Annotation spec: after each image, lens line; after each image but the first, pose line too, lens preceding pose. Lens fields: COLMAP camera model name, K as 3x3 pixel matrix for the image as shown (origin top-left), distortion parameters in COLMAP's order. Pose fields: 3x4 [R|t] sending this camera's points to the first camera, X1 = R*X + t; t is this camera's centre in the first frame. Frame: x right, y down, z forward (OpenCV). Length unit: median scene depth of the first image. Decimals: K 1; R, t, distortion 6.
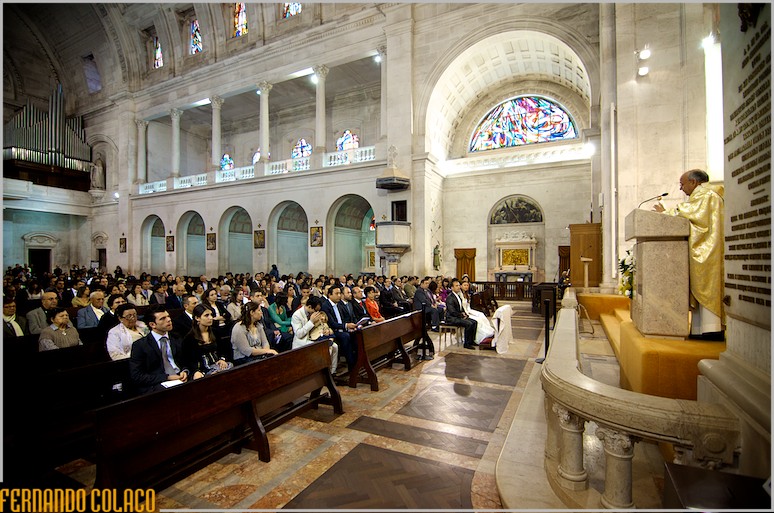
lens RADIAL K [[404.0, 0, 387.0], [0, 404.0, 256.5], [0, 0, 1]] dist [-0.001938, -0.000485]
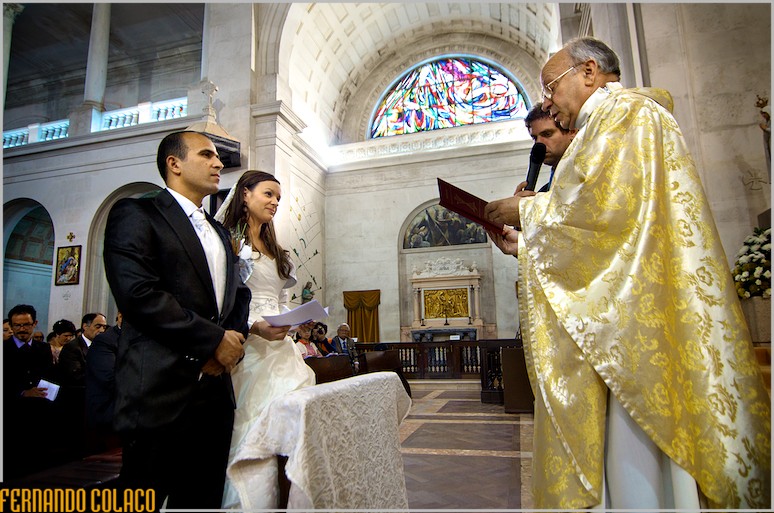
lens RADIAL K [[460.6, 0, 387.0], [0, 460.6, 256.5], [0, 0, 1]] dist [0.003753, 0.000466]
pose [[0.985524, 0.009837, 0.169252, 0.119145], [0.019039, 0.985579, -0.168142, 0.043995], [-0.168465, 0.168930, 0.971124, 0.353931]]
